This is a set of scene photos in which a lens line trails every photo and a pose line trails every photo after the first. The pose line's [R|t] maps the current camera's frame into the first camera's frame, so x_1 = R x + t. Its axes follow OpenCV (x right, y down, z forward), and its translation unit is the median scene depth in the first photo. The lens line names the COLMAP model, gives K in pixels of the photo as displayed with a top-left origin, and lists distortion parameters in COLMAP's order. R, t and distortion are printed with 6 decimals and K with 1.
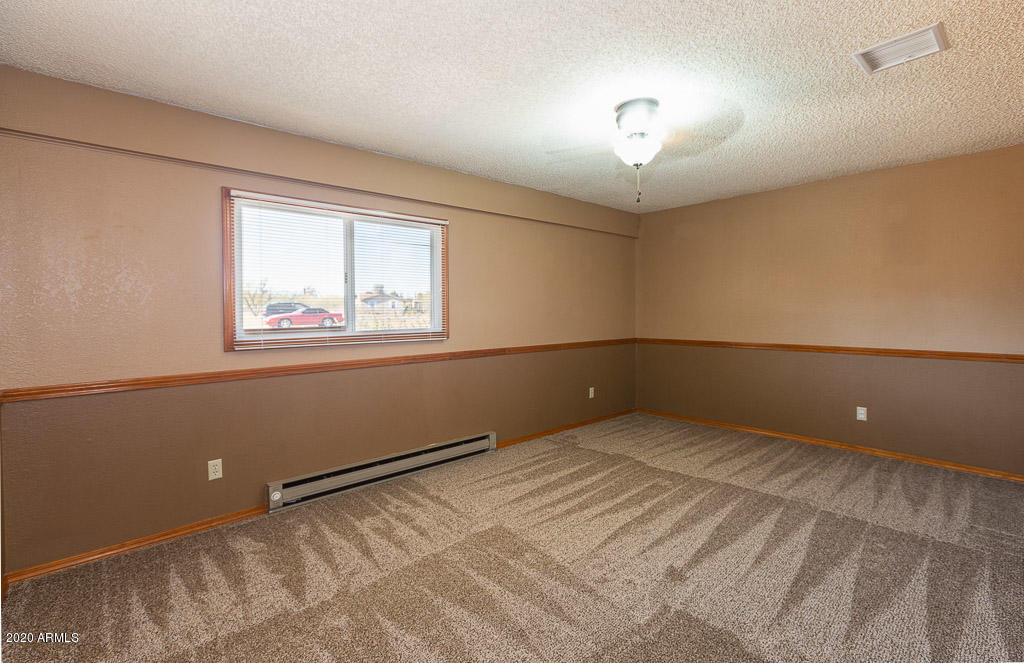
lens RADIAL K [[459.0, 0, 518.4], [0, 459.0, 332.8], [0, 0, 1]] dist [-0.002657, 0.000023]
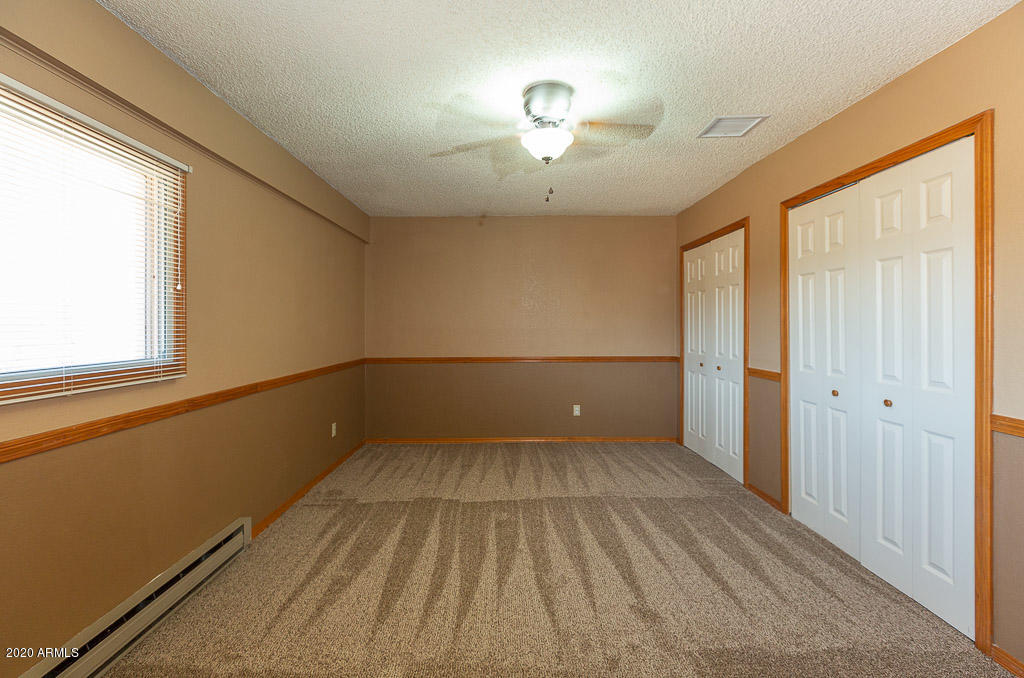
lens RADIAL K [[454.0, 0, 513.1], [0, 454.0, 332.8], [0, 0, 1]] dist [-0.000011, -0.000311]
pose [[0.673113, -0.008209, 0.739494, -0.342140], [0.035400, 0.999150, -0.021131, -0.015147], [-0.738692, 0.040402, 0.672831, 0.384375]]
